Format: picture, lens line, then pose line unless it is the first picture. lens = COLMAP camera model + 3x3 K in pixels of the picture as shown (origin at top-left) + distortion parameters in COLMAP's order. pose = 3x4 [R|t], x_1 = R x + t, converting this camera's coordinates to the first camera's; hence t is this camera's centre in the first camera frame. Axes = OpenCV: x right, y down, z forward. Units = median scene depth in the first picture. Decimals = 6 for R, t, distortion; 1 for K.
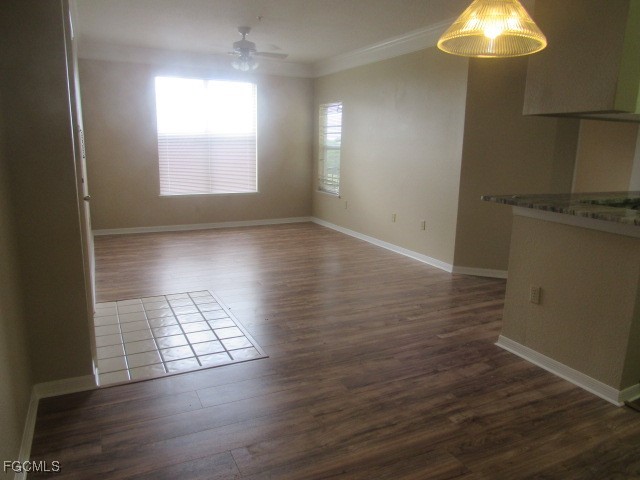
lens RADIAL K [[461.5, 0, 320.0], [0, 461.5, 240.0], [0, 0, 1]] dist [-0.020594, 0.000184]
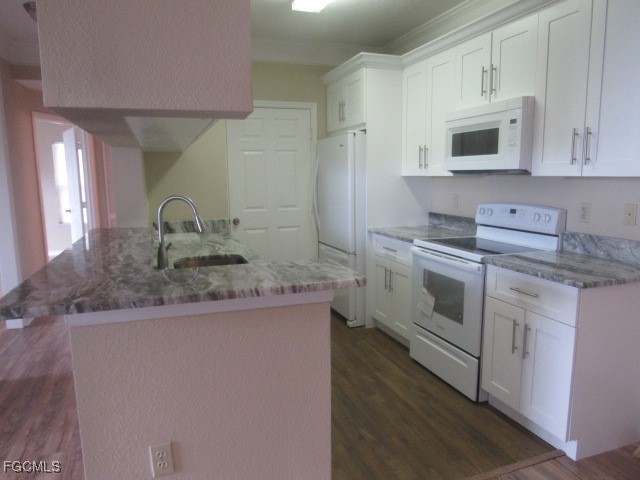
lens RADIAL K [[461.5, 0, 320.0], [0, 461.5, 240.0], [0, 0, 1]] dist [-0.020594, 0.000184]
pose [[0.121654, -0.165818, 0.978624, 0.015937], [0.218310, 0.966274, 0.136587, -0.091666], [-0.968267, 0.197027, 0.153751, 0.423344]]
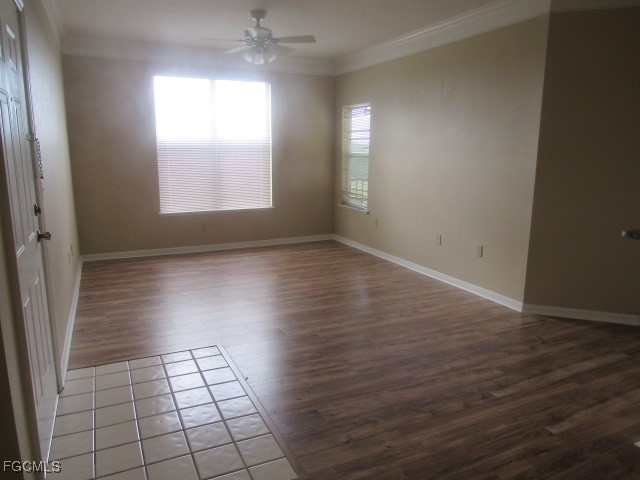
lens RADIAL K [[461.5, 0, 320.0], [0, 461.5, 240.0], [0, 0, 1]] dist [-0.020594, 0.000184]
pose [[0.999842, -0.009357, -0.015087, -0.051334], [0.009196, 0.999900, -0.010715, -0.050540], [0.015186, 0.010575, 0.999829, 0.206614]]
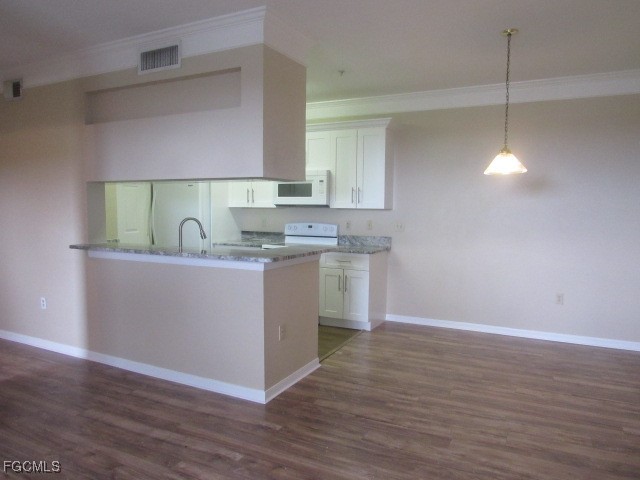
lens RADIAL K [[461.5, 0, 320.0], [0, 461.5, 240.0], [0, 0, 1]] dist [-0.020594, 0.000184]
pose [[-0.593488, -0.089931, 0.799803, -0.299501], [0.144273, 0.965754, 0.215648, -0.206606], [-0.791806, 0.243375, -0.560189, 0.916977]]
